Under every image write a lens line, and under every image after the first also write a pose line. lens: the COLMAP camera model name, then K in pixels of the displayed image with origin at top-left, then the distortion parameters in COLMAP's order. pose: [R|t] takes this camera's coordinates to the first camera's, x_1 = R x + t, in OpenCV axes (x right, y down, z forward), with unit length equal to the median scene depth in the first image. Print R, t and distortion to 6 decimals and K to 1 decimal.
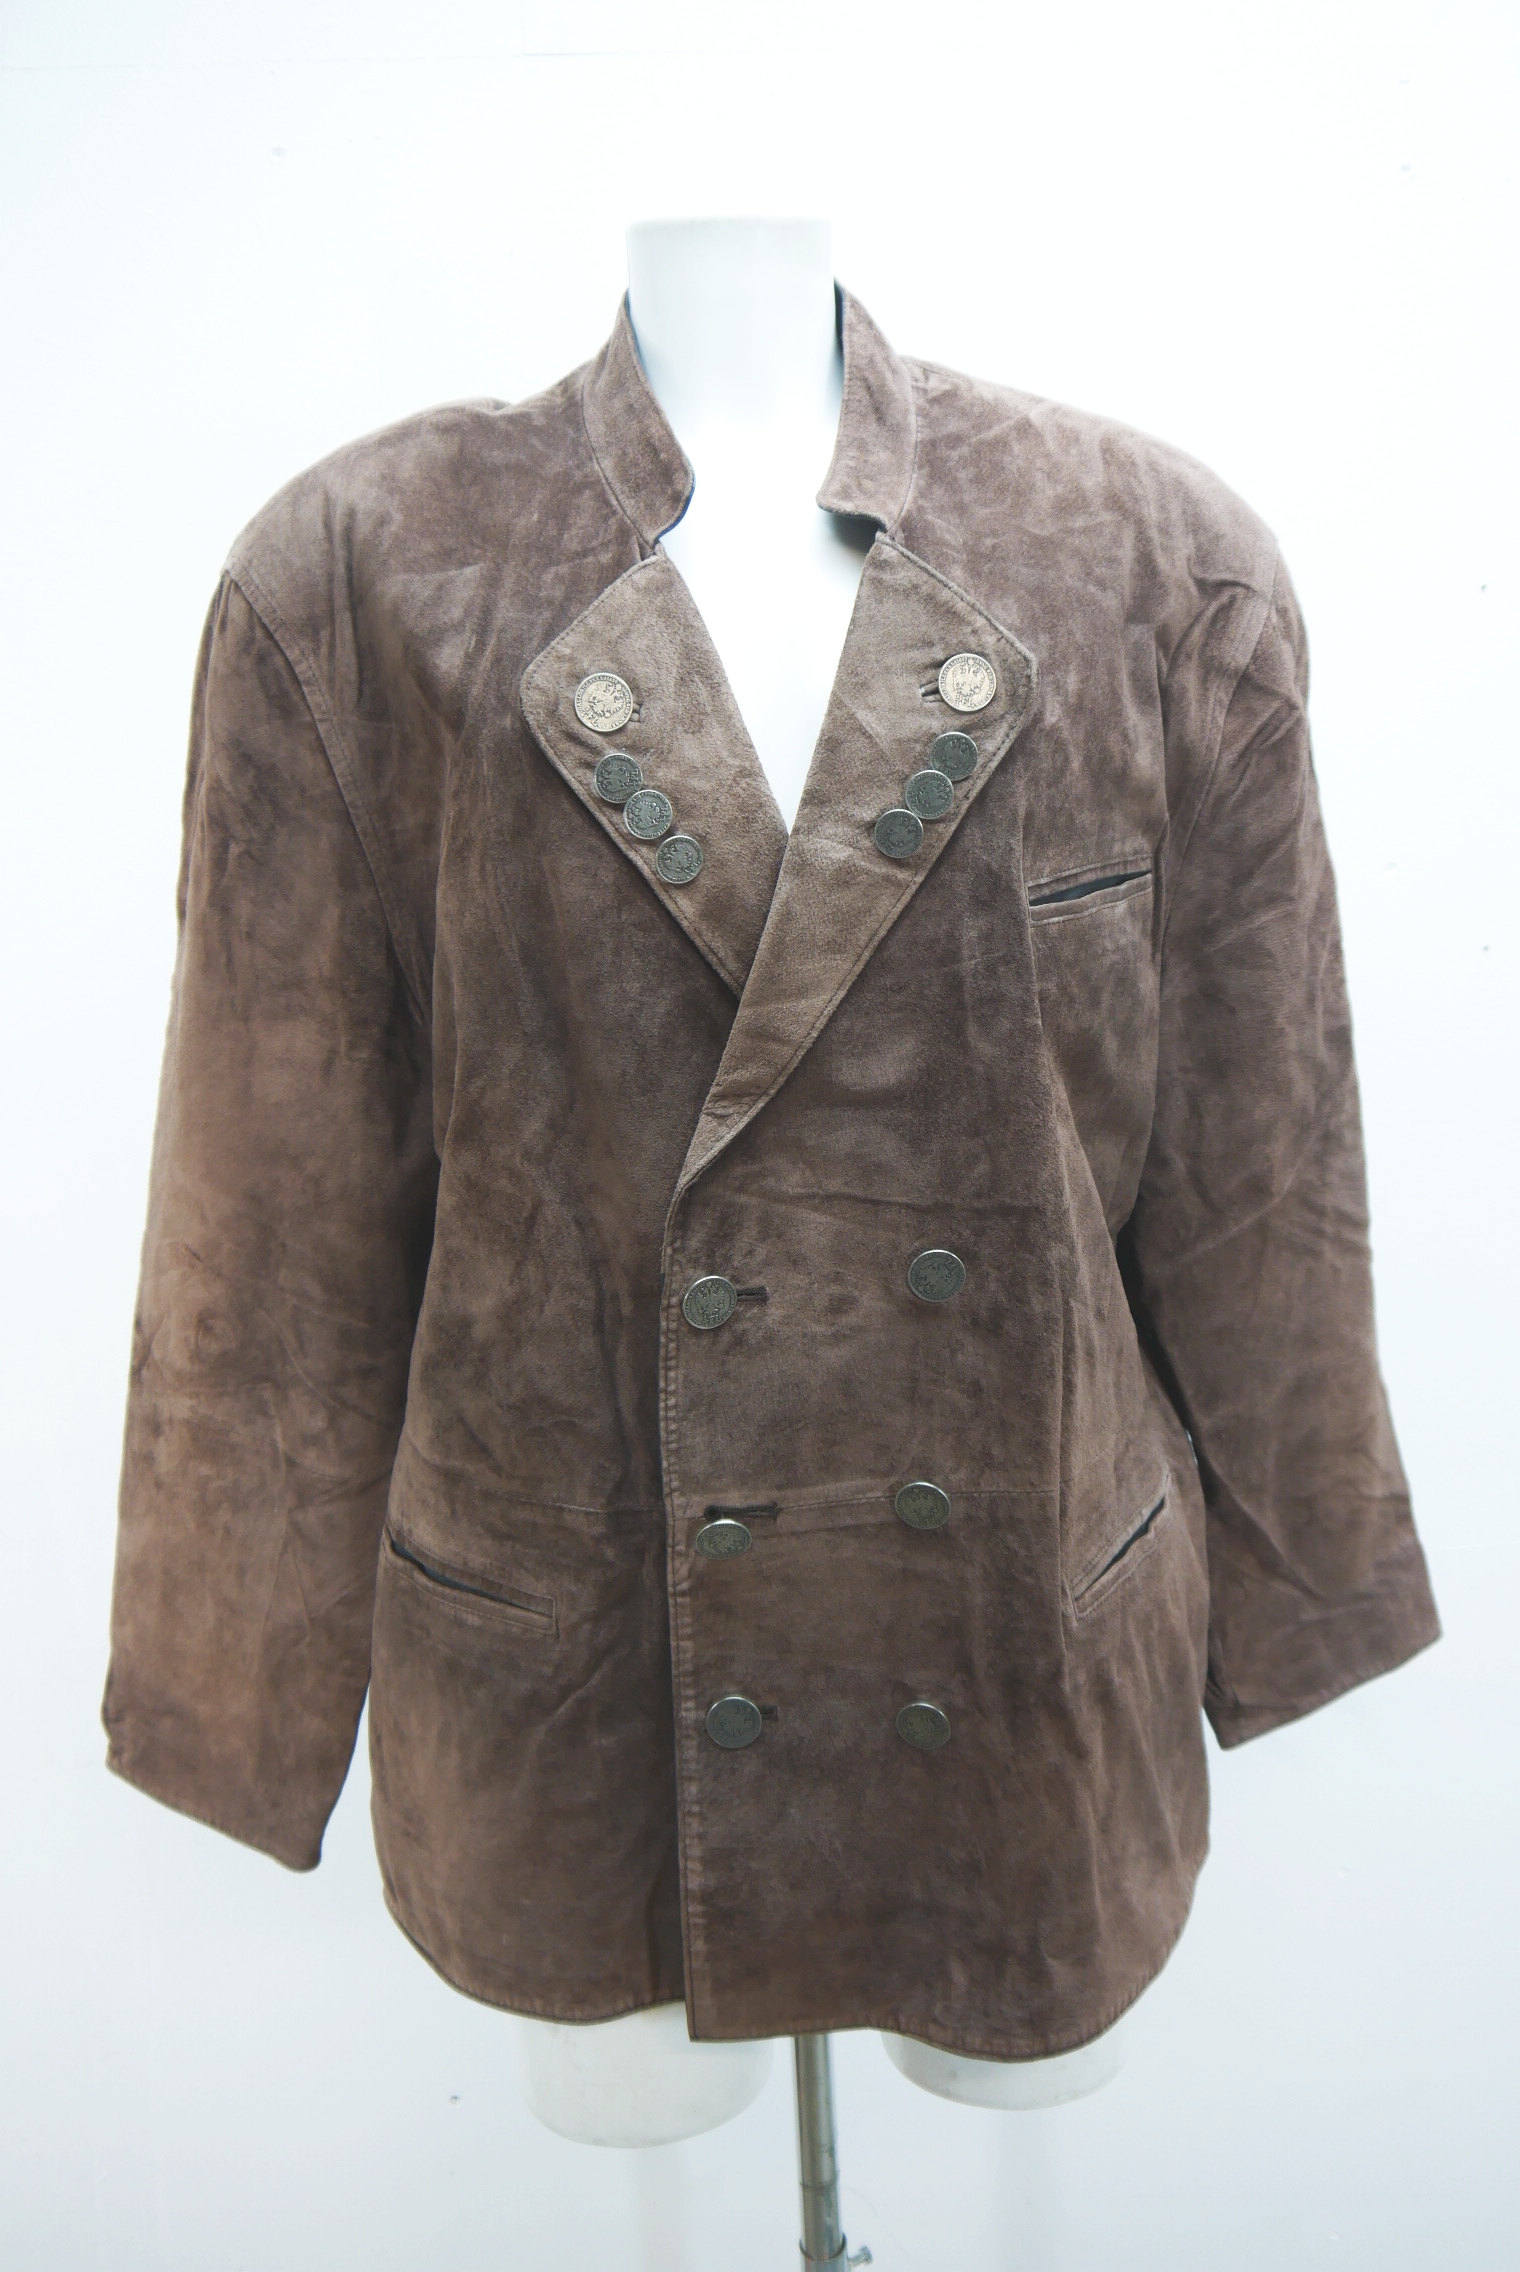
lens RADIAL K [[1816.0, 0, 760.0], [0, 1816.0, 1136.0], [0, 0, 1]] dist [-0.049709, 0.005968]
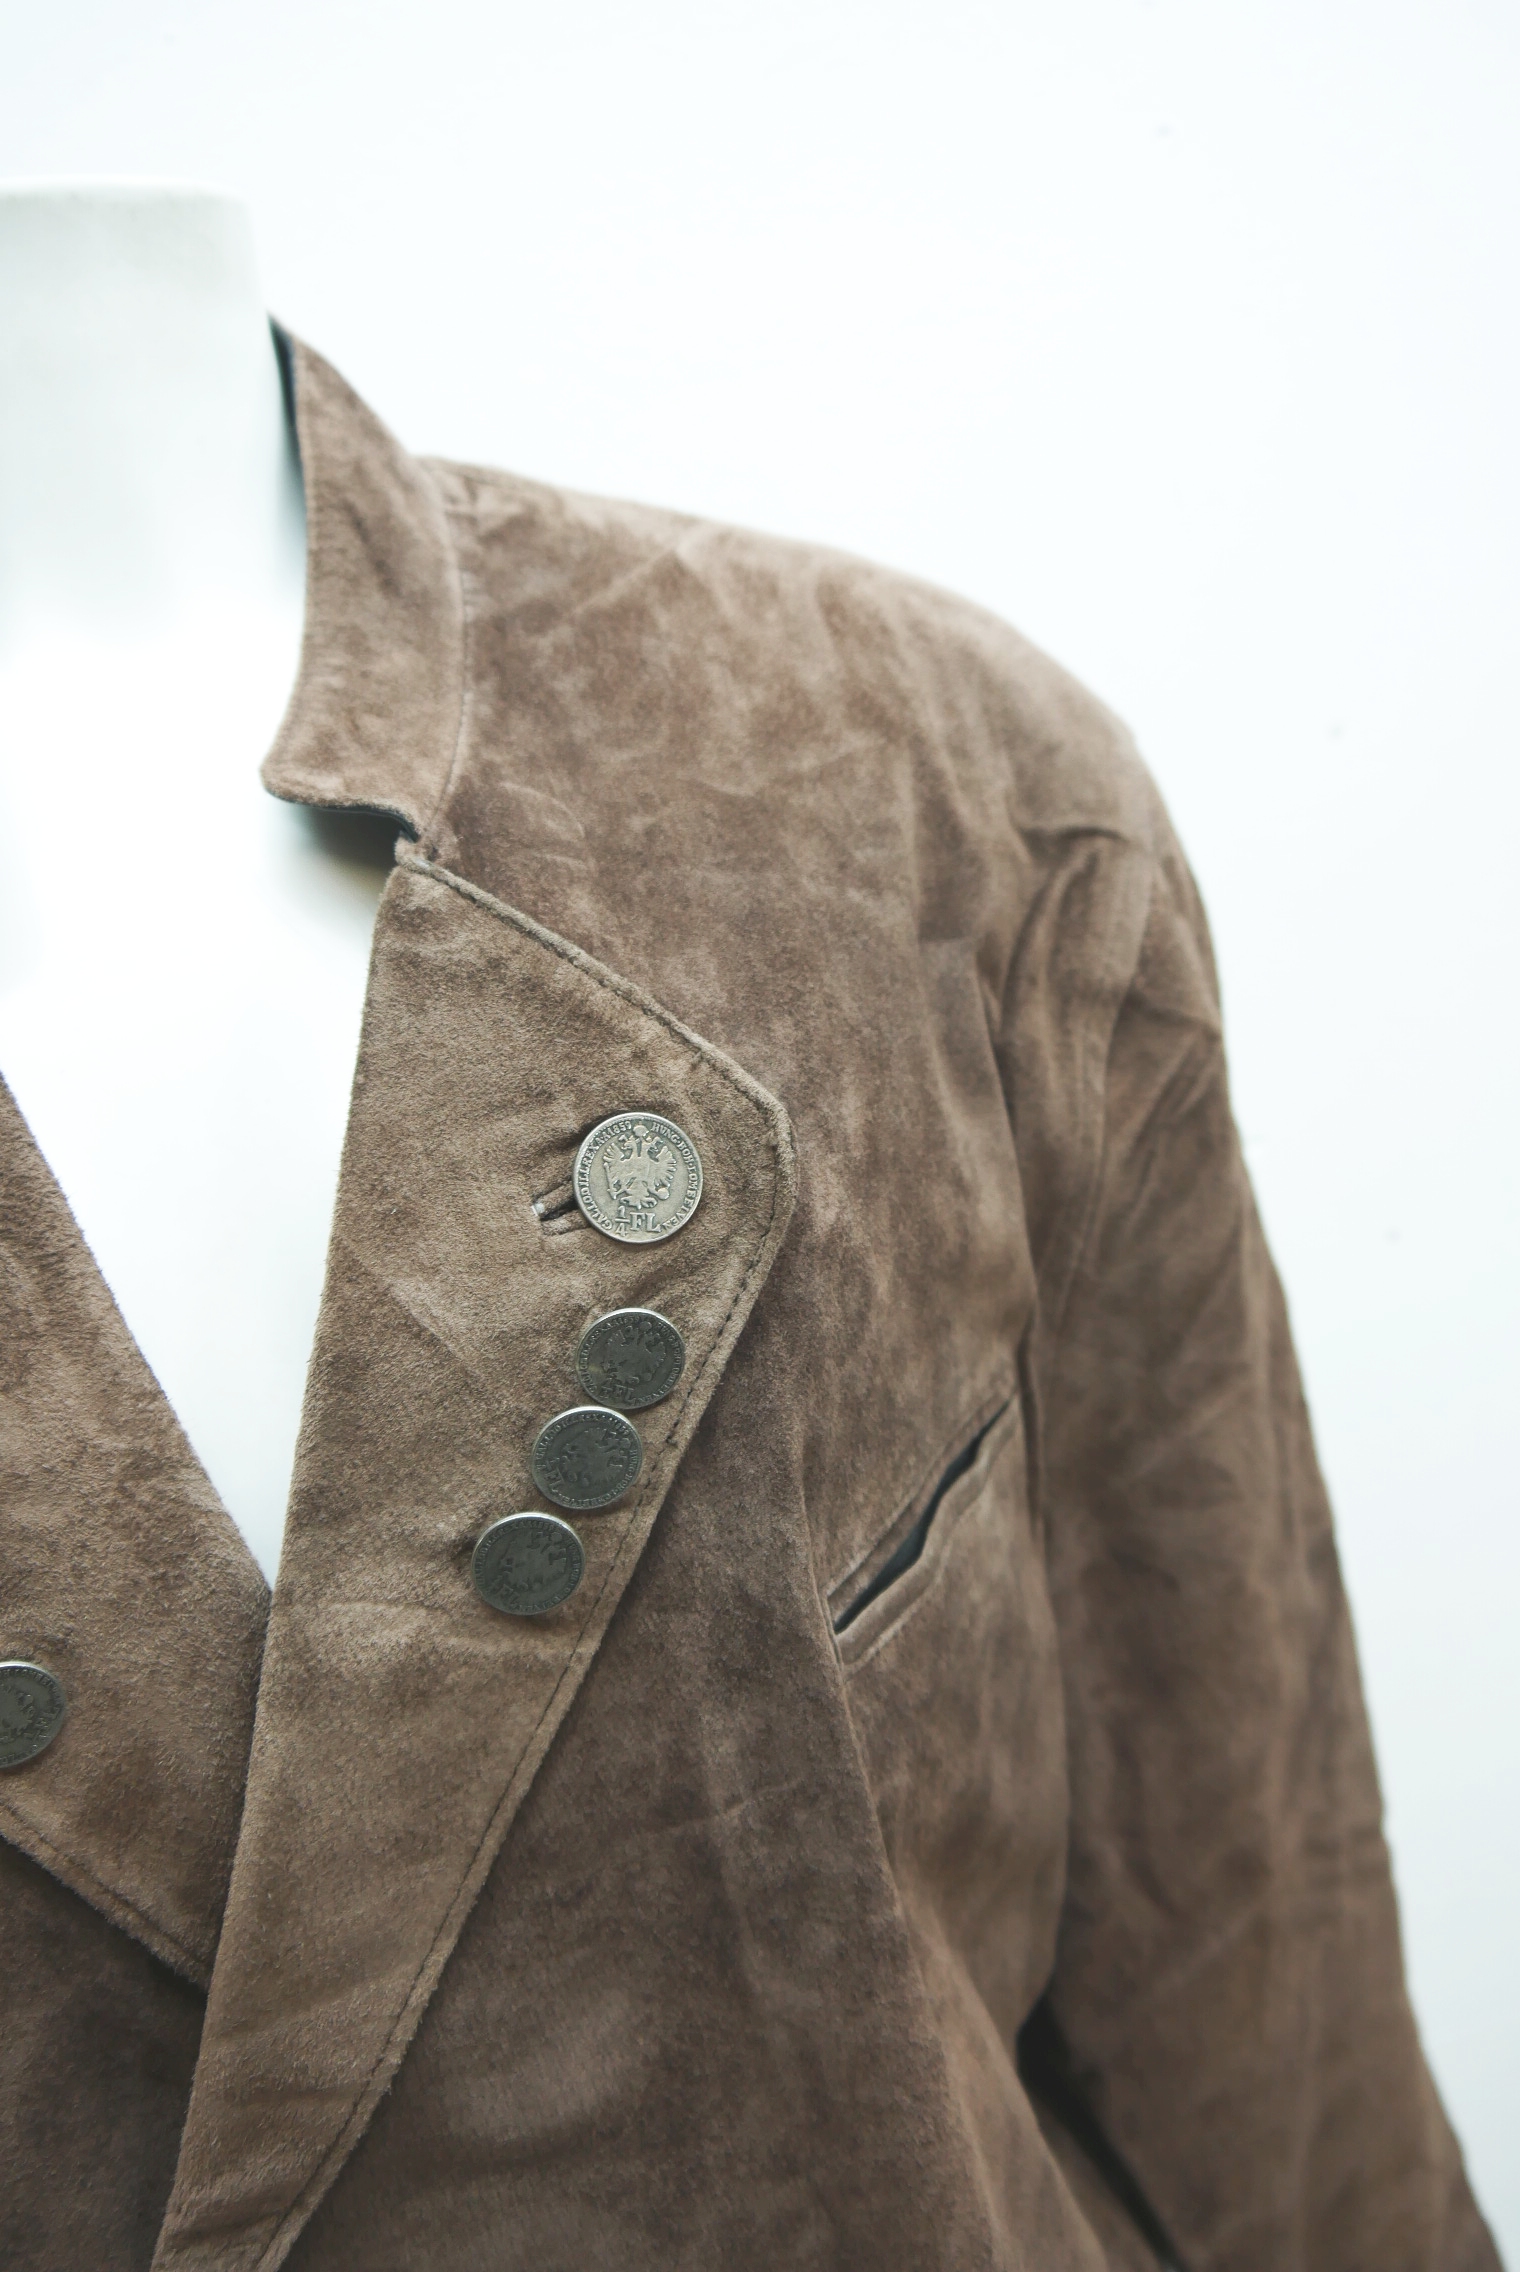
lens RADIAL K [[1816.0, 0, 760.0], [0, 1816.0, 1136.0], [0, 0, 1]] dist [-0.049709, 0.005968]
pose [[0.975220, -0.125768, 0.182010, 0.059379], [0.133211, 0.990657, -0.029212, -0.226596], [-0.176636, 0.052733, 0.982863, 0.517812]]
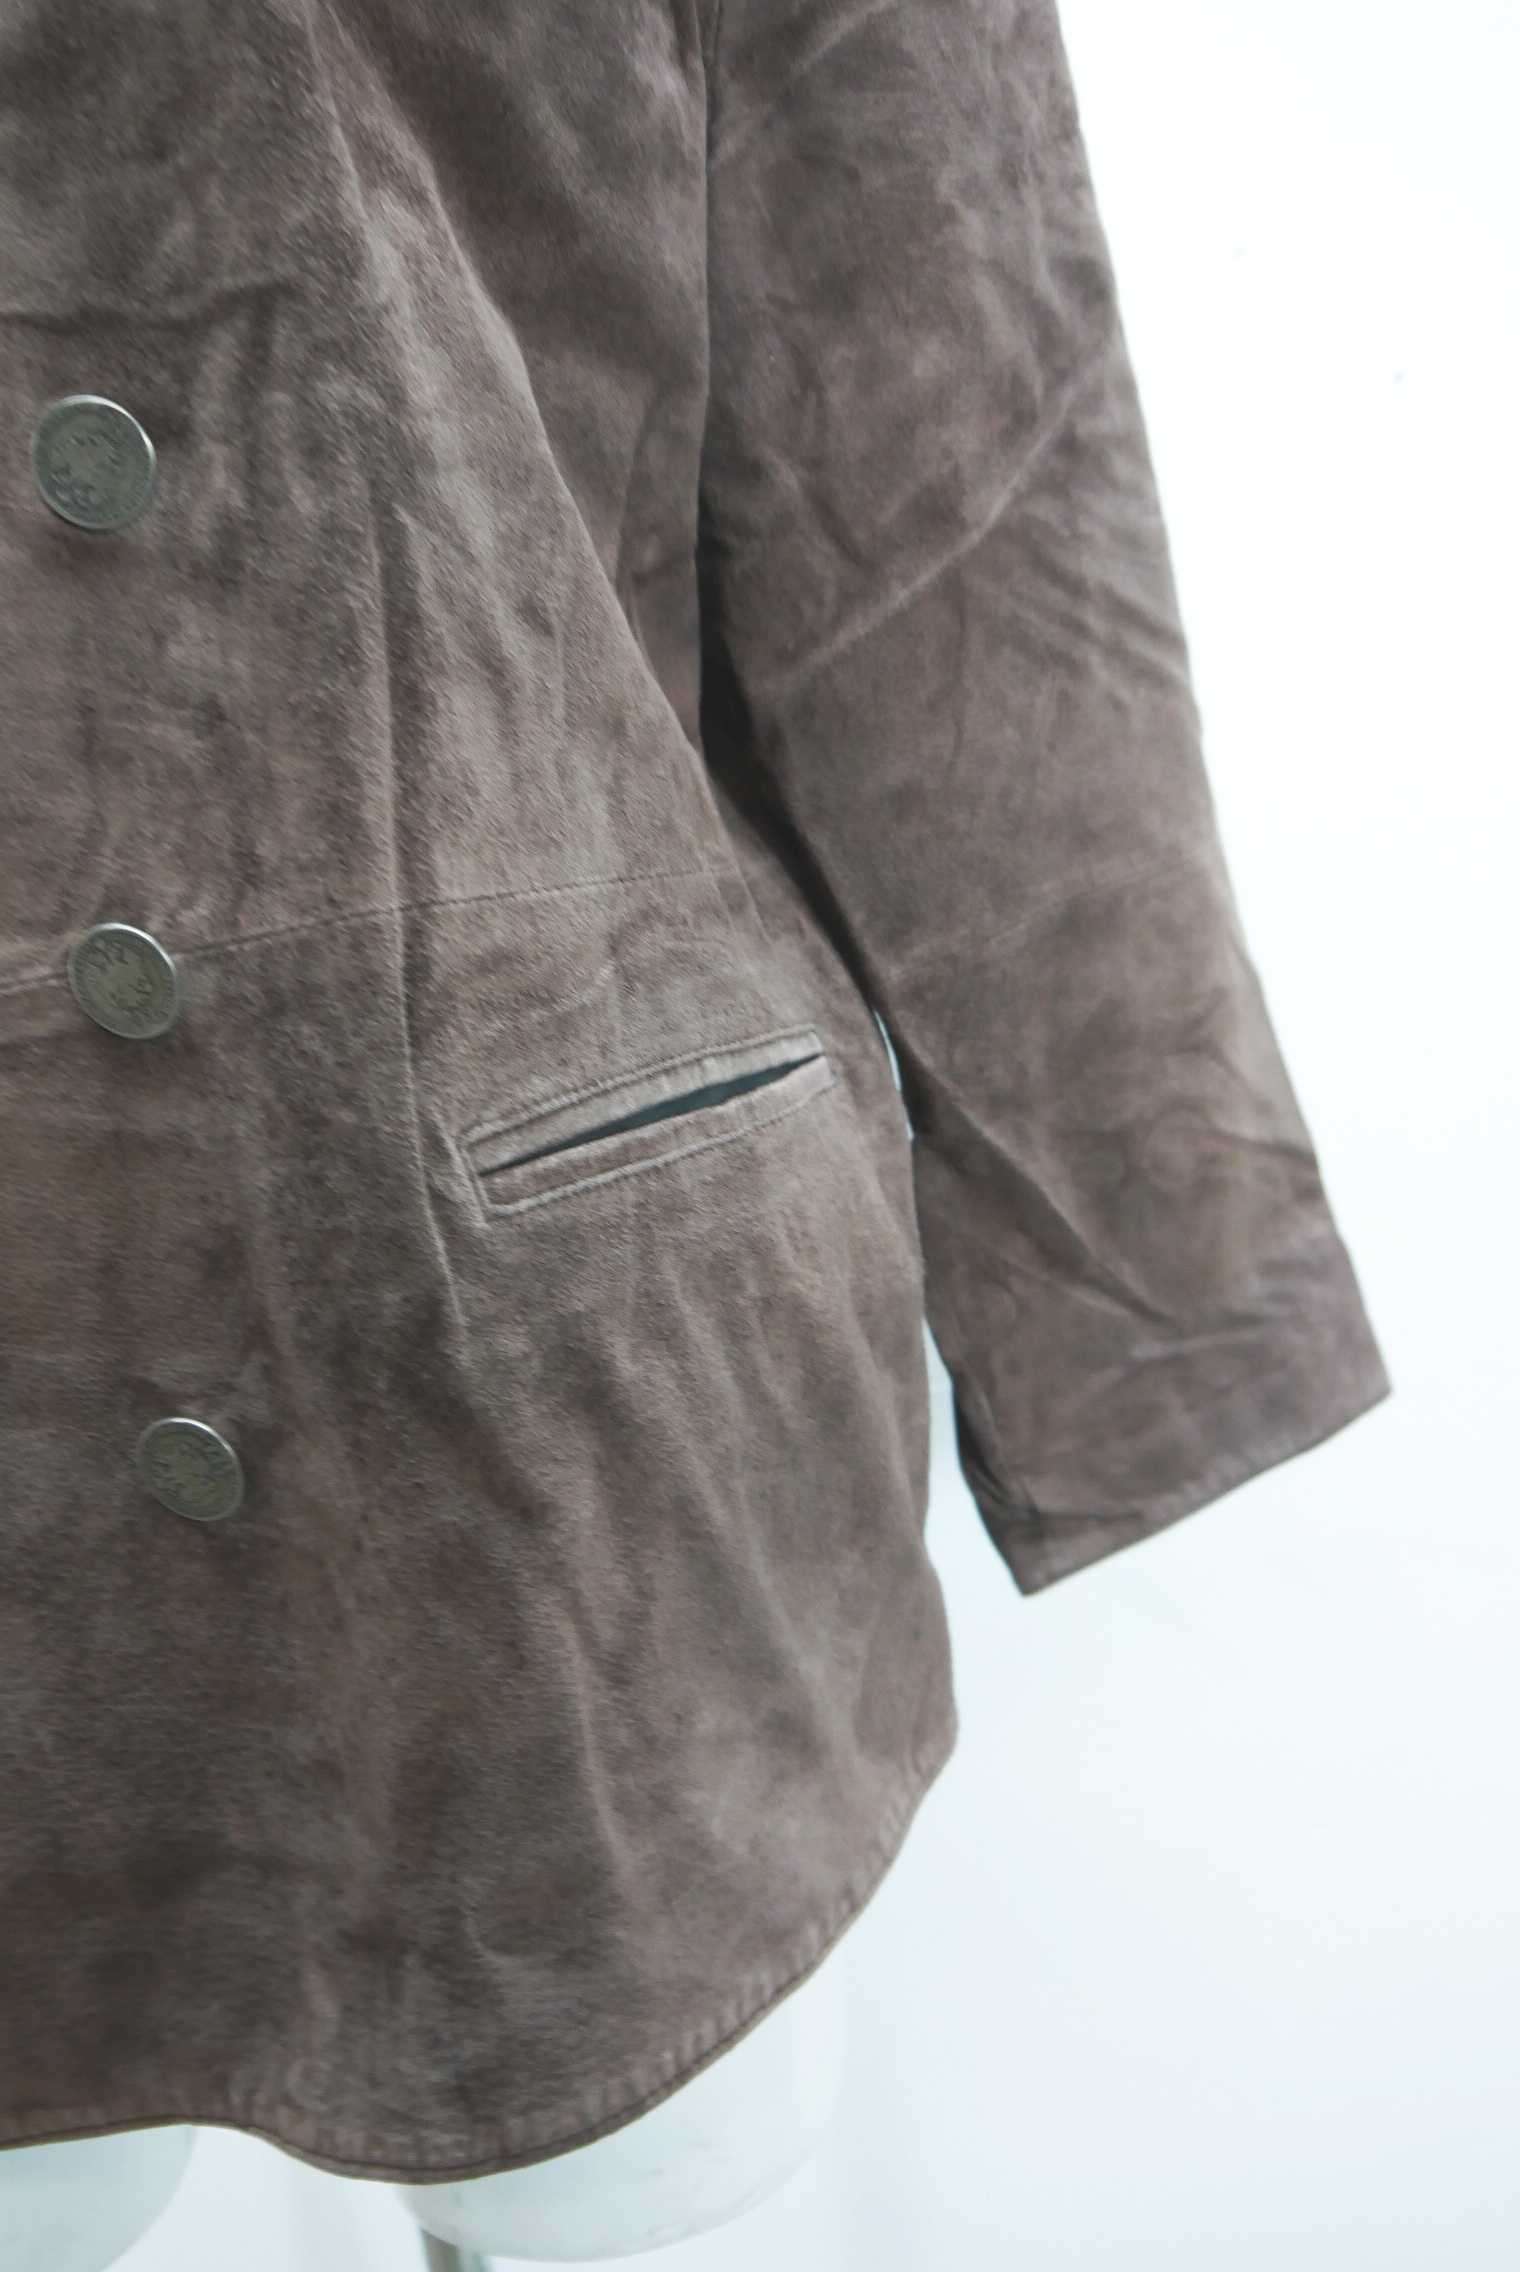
lens RADIAL K [[1831.0, 0, 793.1], [0, 1831.0, 1147.6], [0, 0, 1]] dist [-0.036552, 0.006771]
pose [[0.997539, -0.069378, -0.010102, 0.251242], [0.069153, 0.997382, -0.021156, 0.256121], [0.011543, 0.020405, 0.999725, 0.507787]]
